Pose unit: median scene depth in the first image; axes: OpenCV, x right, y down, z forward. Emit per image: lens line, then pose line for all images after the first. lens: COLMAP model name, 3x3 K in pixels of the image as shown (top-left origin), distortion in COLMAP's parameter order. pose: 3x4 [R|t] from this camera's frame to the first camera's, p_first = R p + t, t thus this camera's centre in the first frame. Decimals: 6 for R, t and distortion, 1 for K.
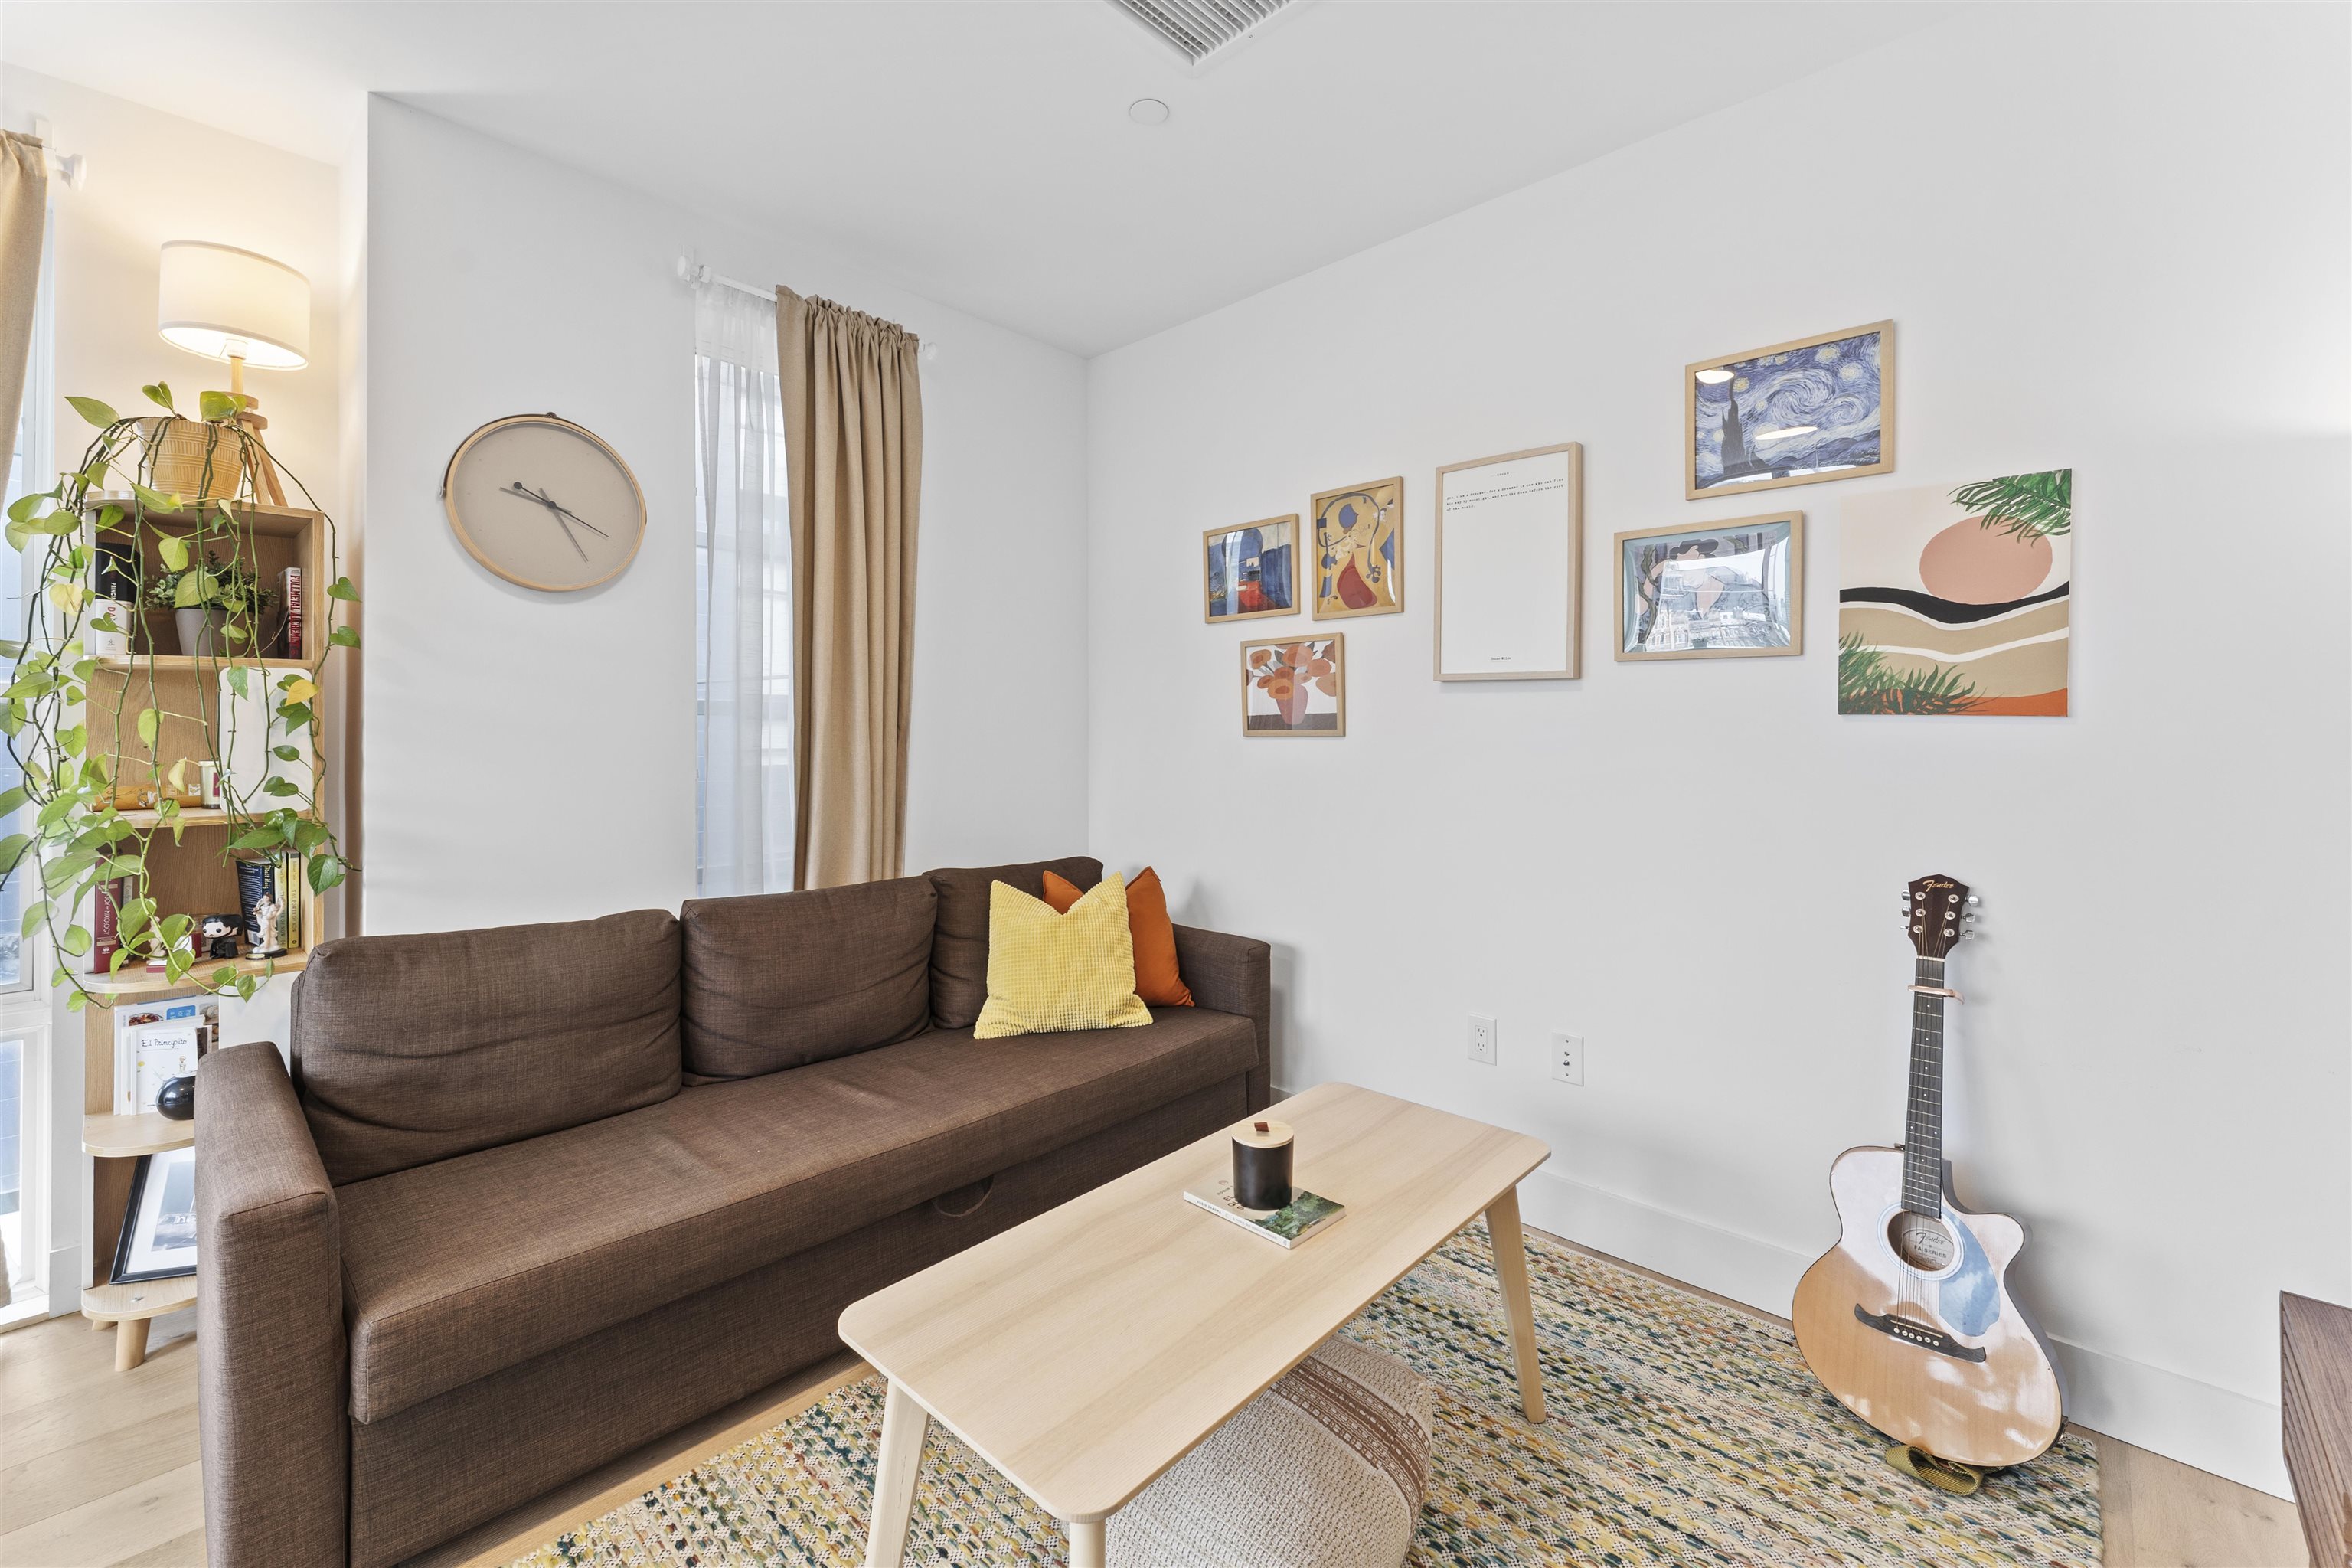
lens RADIAL K [[953.2, 0, 1155.2], [0, 953.2, 727.6], [0, 0, 1]] dist [-0.000903, 0.000209]
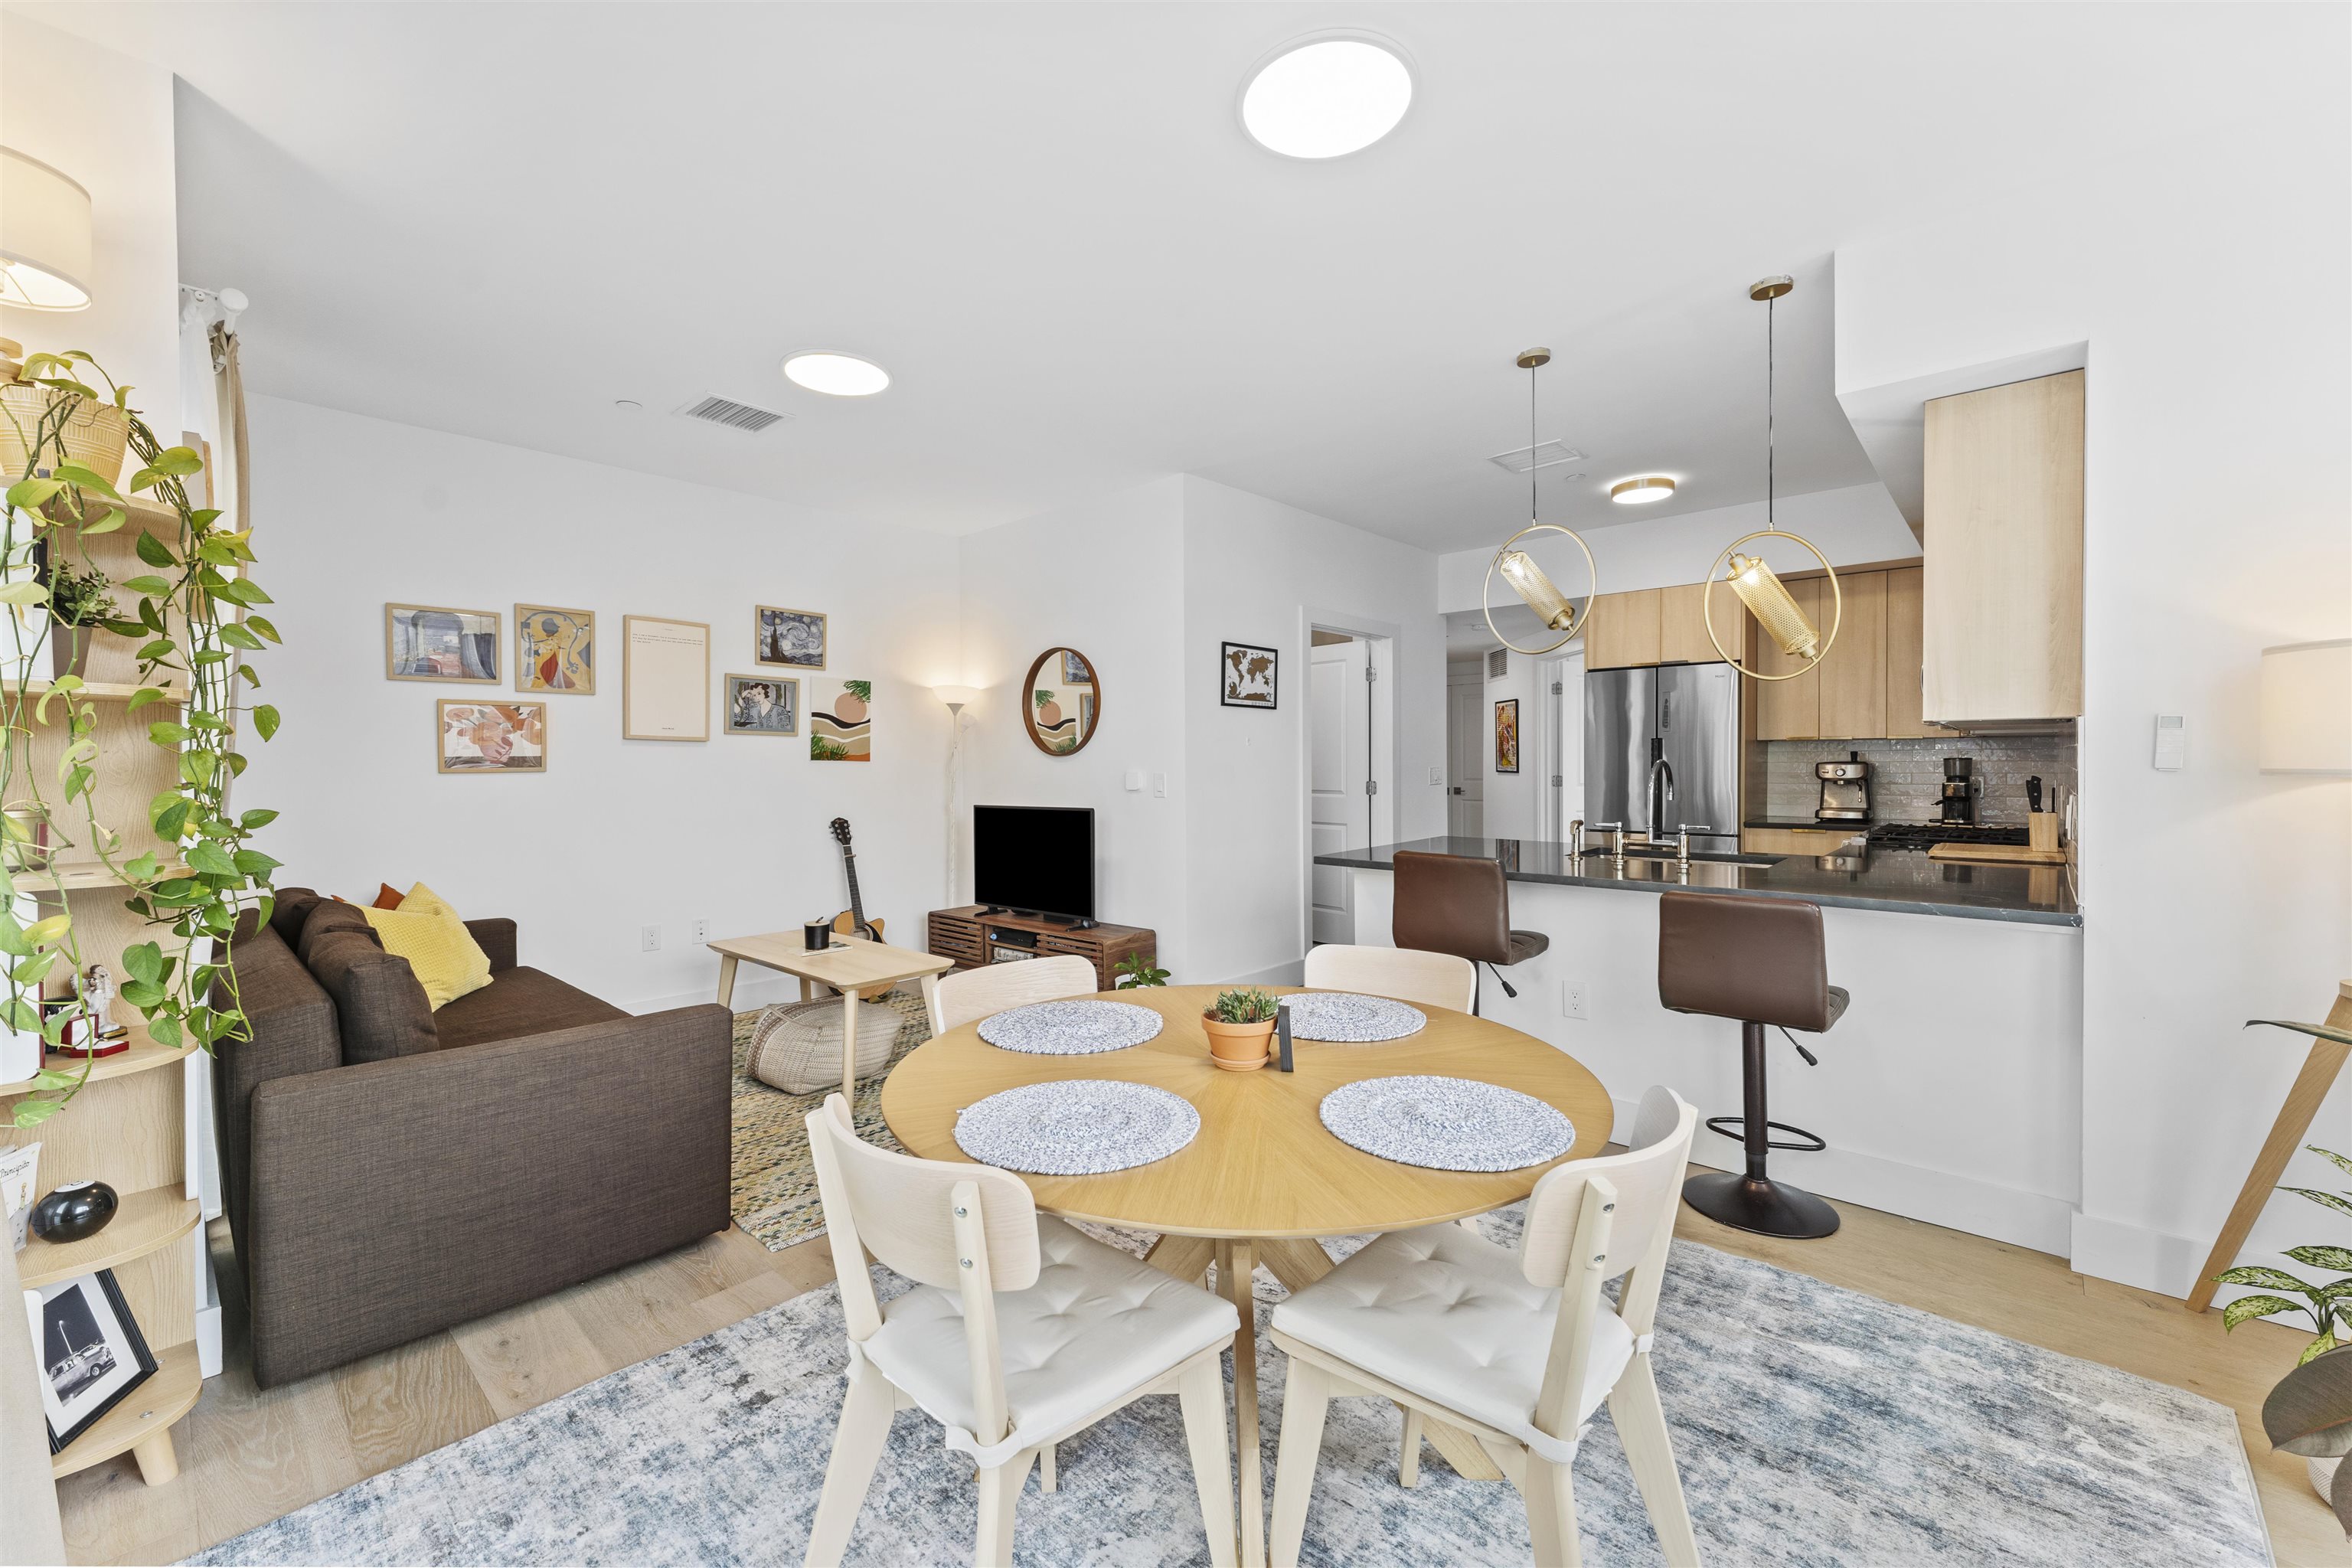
lens RADIAL K [[953.2, 0, 1169.9], [0, 953.2, 761.1], [0, 0, 1]] dist [-0.000903, 0.000209]
pose [[-0.023771, 0.007388, 0.999690, -1.845295], [-0.003257, 0.999967, -0.007467, 0.000009], [-0.999712, -0.003433, -0.023746, 0.073279]]
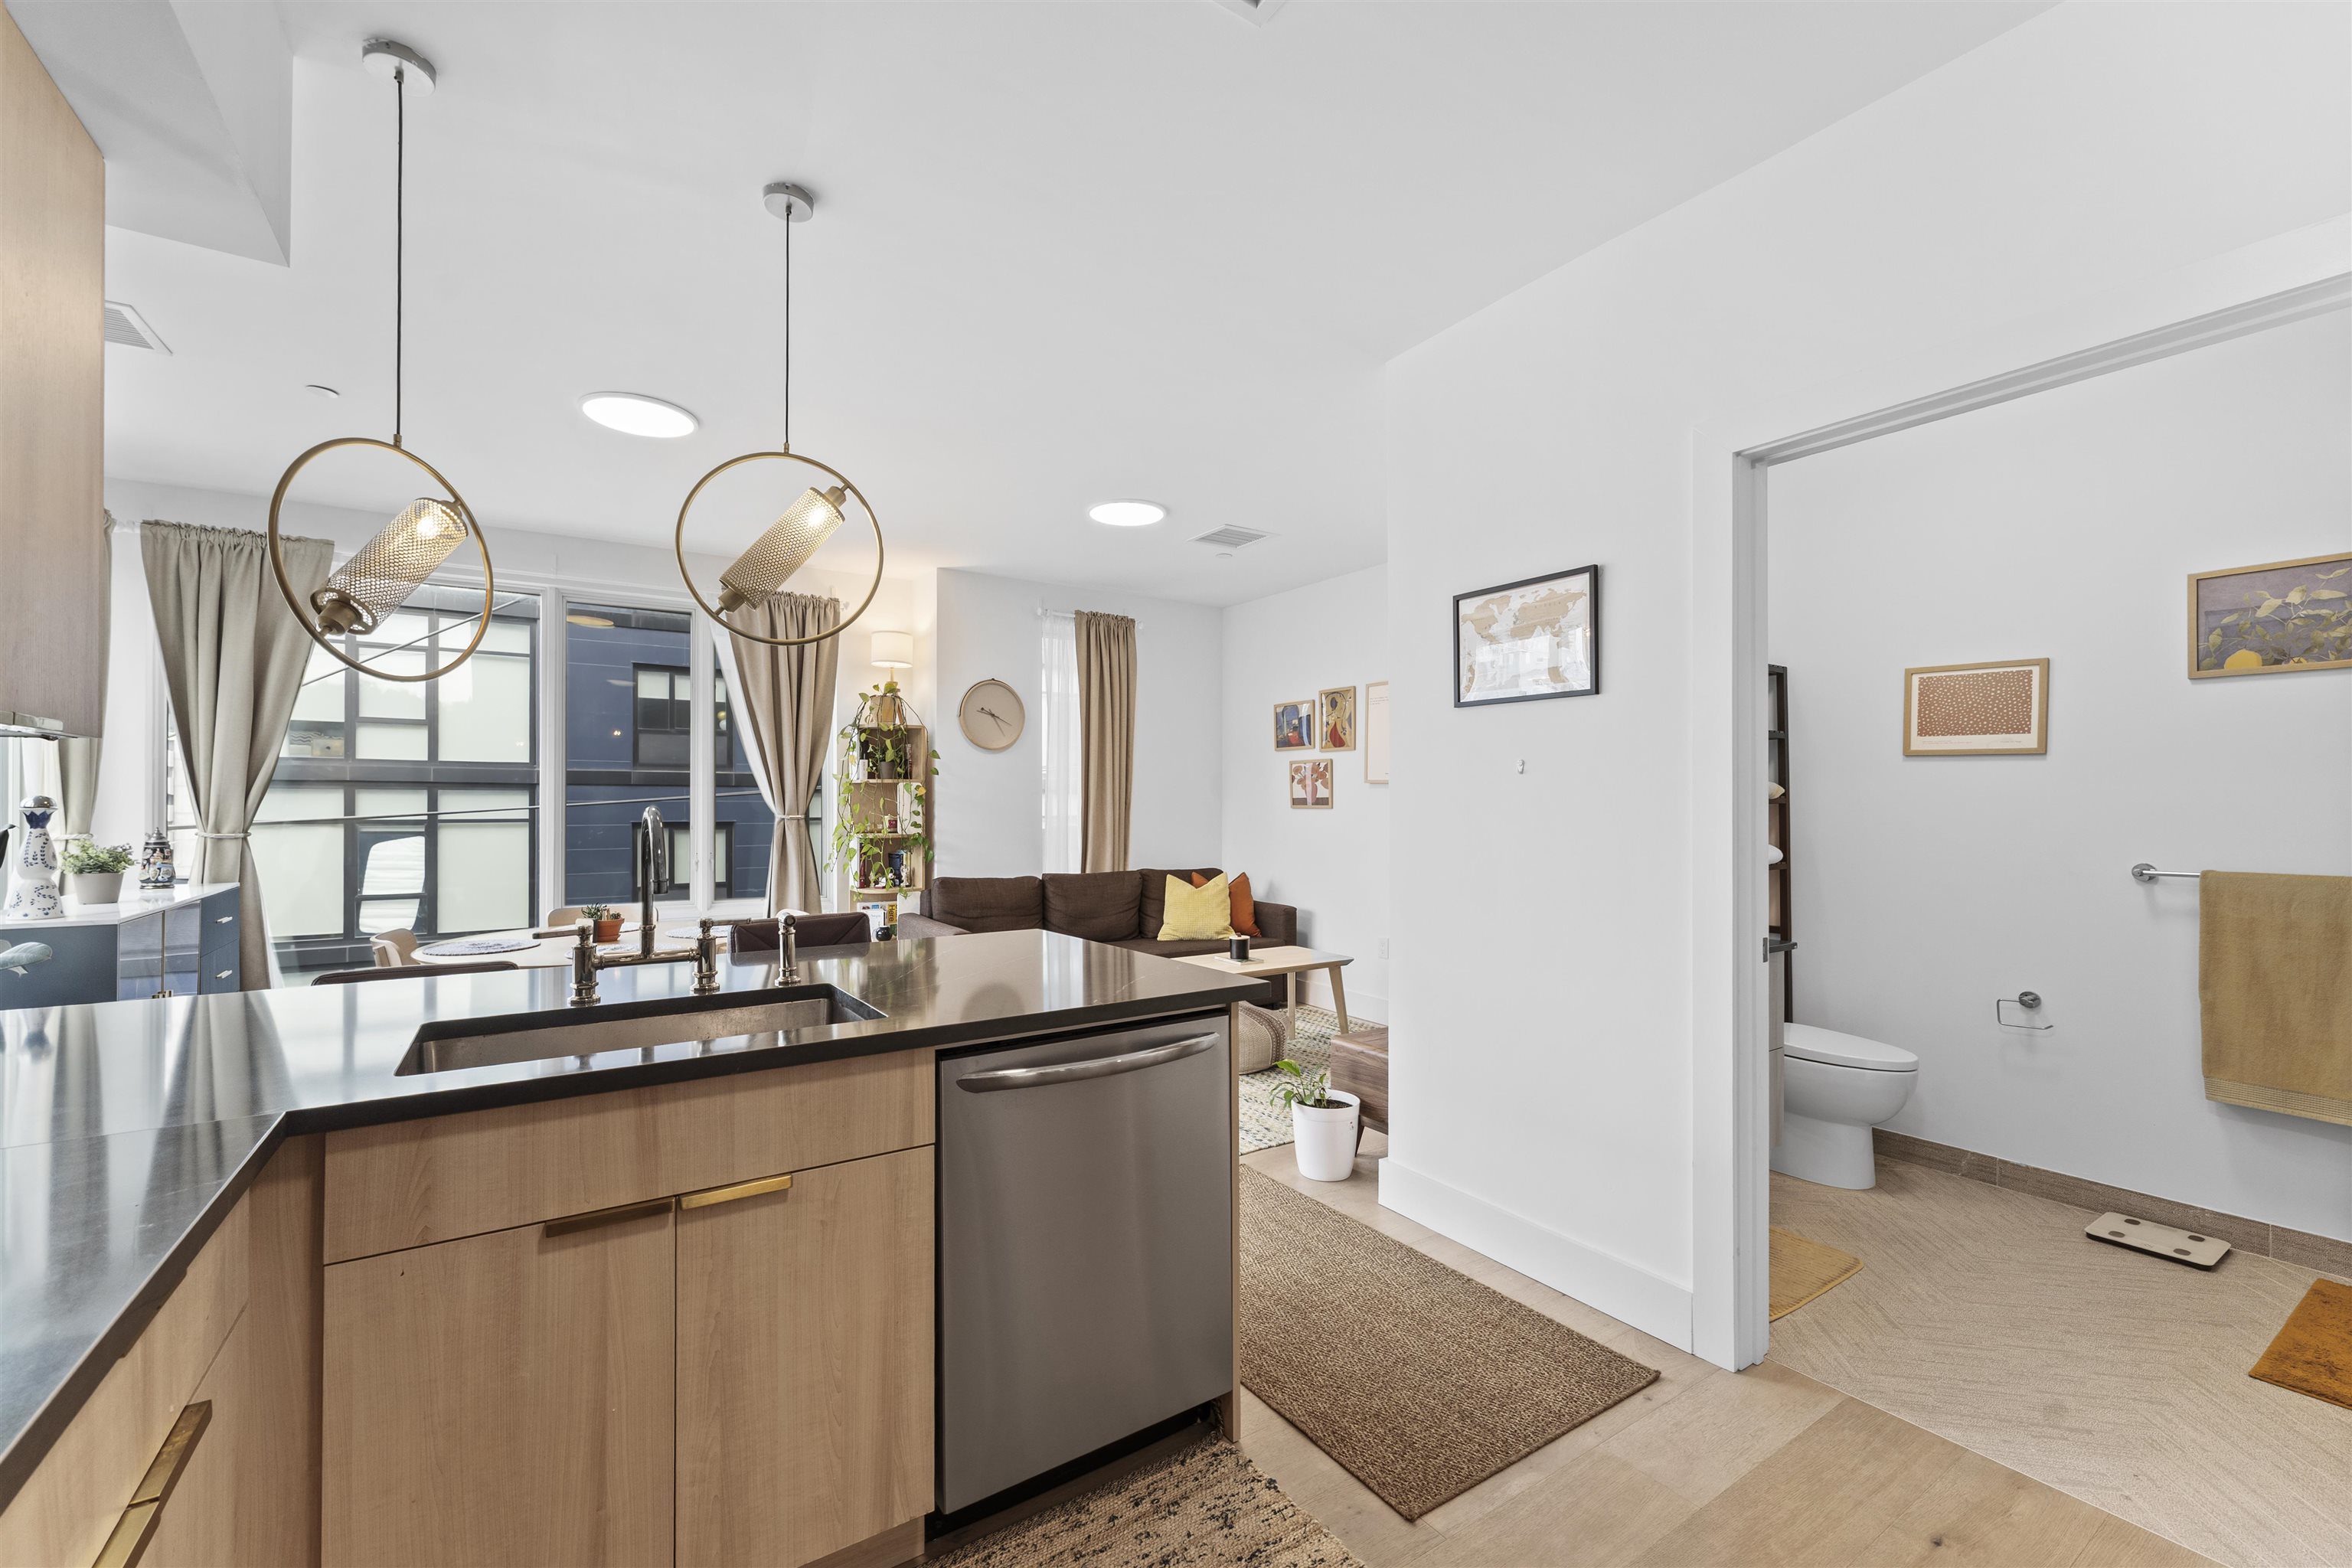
lens RADIAL K [[953.2, 0, 1173.7], [0, 953.2, 793.8], [0, 0, 1]] dist [-0.000903, 0.000209]
pose [[0.977509, 0.002839, -0.210874, 0.416820], [-0.003175, 0.999994, -0.001257, -0.027214], [0.210869, 0.001899, 0.977512, -1.550050]]
